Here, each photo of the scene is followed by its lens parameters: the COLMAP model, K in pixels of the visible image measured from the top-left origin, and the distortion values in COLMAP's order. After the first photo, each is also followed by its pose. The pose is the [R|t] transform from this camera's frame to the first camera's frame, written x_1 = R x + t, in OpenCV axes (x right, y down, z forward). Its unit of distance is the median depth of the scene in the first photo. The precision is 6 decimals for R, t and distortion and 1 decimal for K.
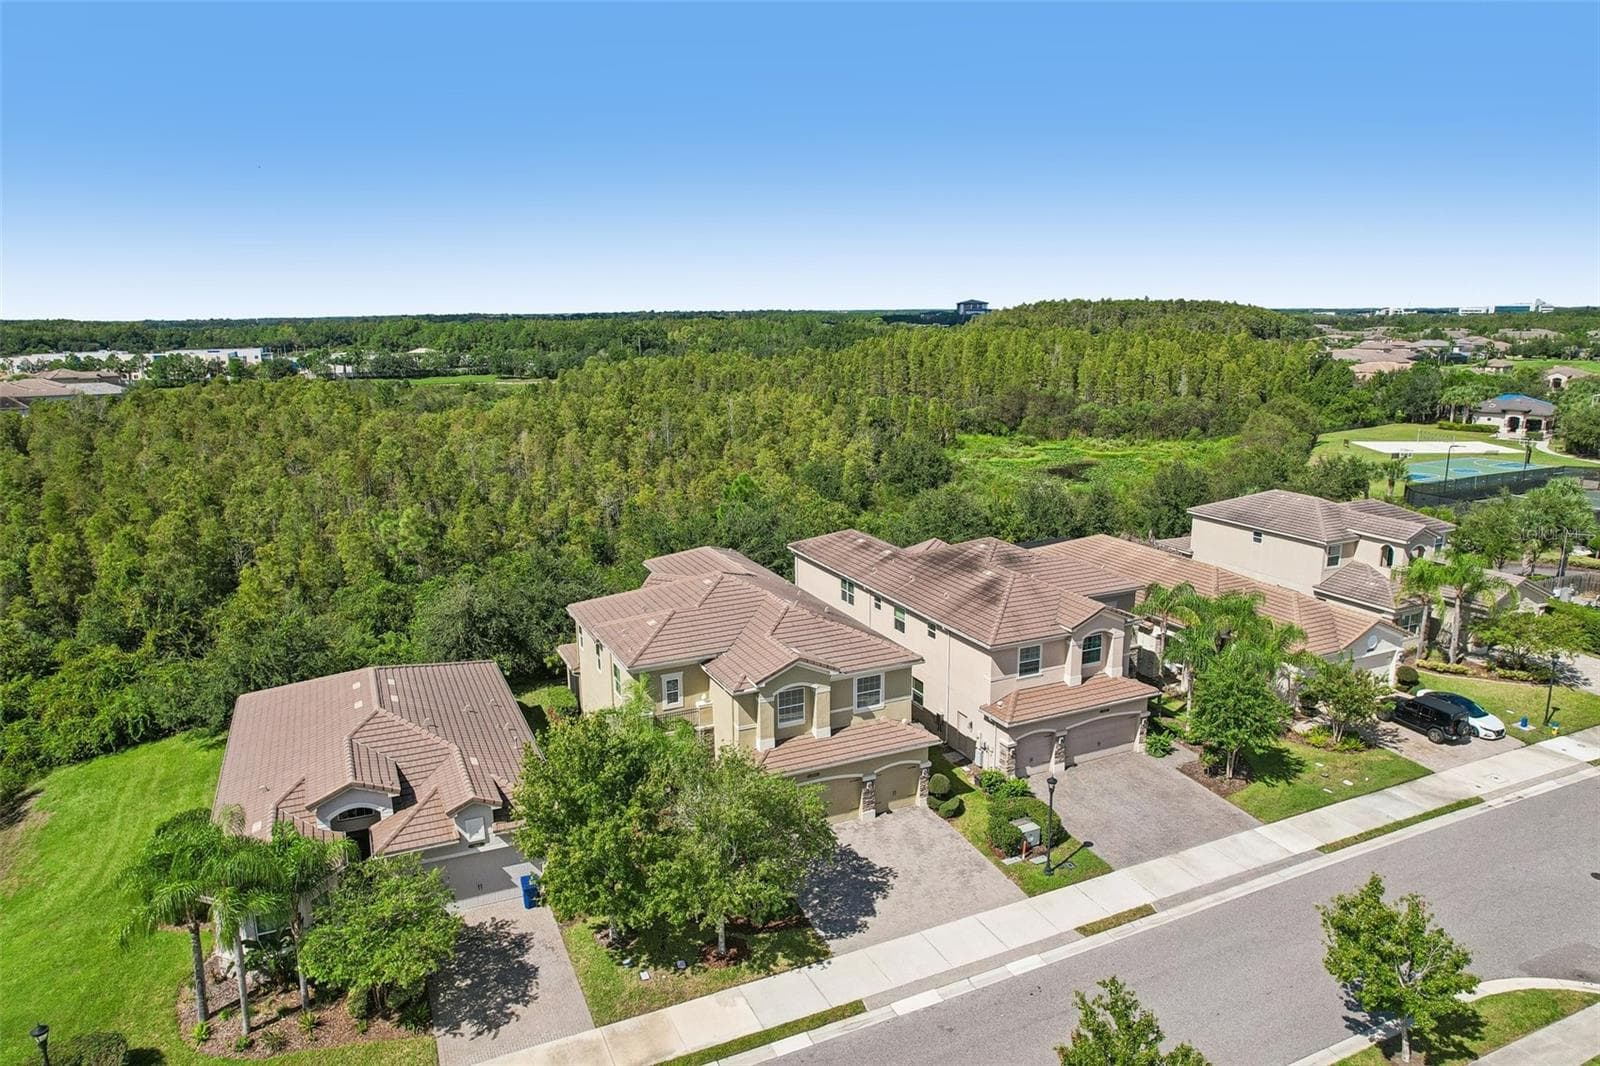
lens RADIAL K [[1027.6, 0, 800.0], [0, 1027.6, 533.0], [0, 0, 1]] dist [-0.067759, 0.063506]
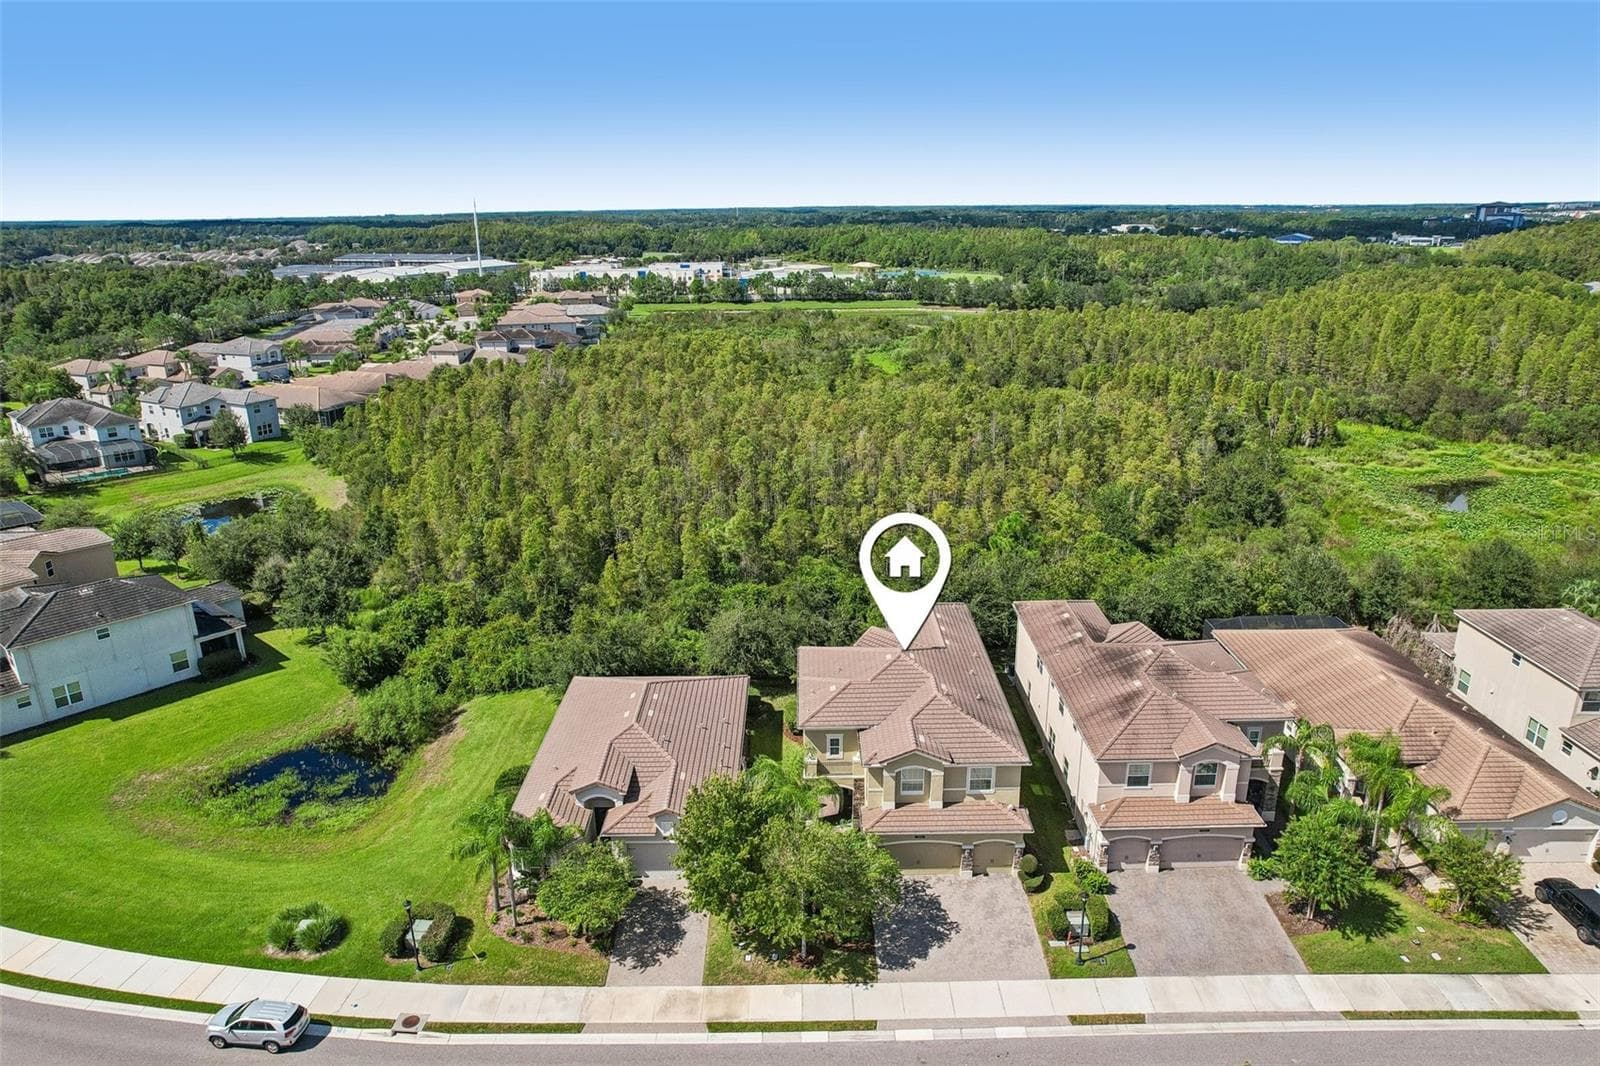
lens RADIAL K [[1033.2, 0, 800.0], [0, 1033.2, 533.0], [0, 0, 1]] dist [-0.086374, 0.084917]
pose [[0.908107, 0.126499, -0.399174, 0.320737], [-0.084878, 0.989096, 0.120351, -0.266435], [0.410046, -0.075410, 0.908942, -0.194298]]
